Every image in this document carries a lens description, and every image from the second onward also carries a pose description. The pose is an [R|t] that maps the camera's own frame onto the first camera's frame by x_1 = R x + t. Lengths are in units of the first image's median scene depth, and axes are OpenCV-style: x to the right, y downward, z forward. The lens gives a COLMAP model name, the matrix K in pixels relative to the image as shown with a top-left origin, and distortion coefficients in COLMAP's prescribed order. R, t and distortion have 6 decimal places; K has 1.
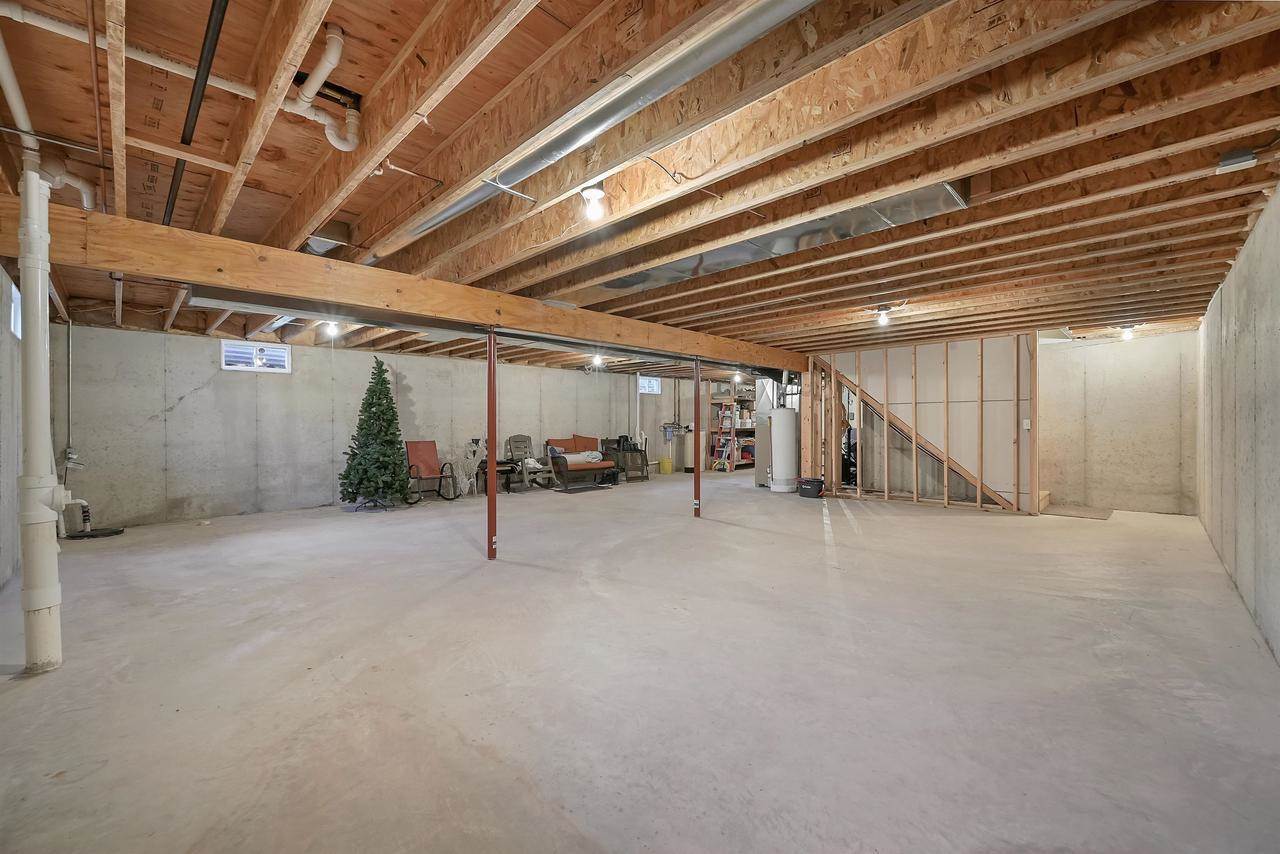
lens RADIAL K [[511.4, 0, 643.8], [0, 511.4, 424.3], [0, 0, 1]] dist [0.000361, 0.000093]
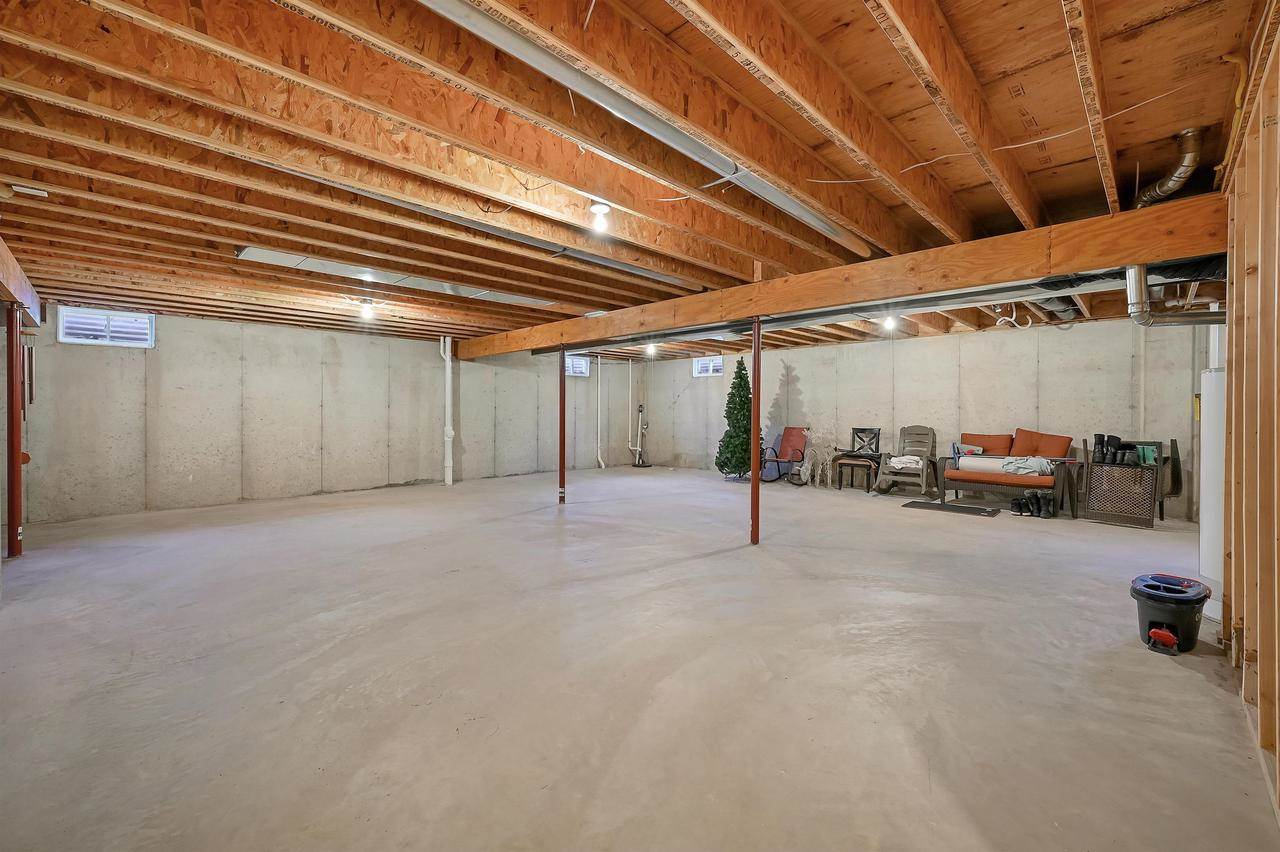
lens RADIAL K [[519.0, 0, 648.0], [0, 519.0, 417.3], [0, 0, 1]] dist [0.000324, 0.000015]
pose [[0.012001, 0.013734, -0.999834, 0.651672], [-0.000967, 0.999905, 0.013723, -0.003049], [0.999928, 0.000802, 0.012013, 0.670711]]
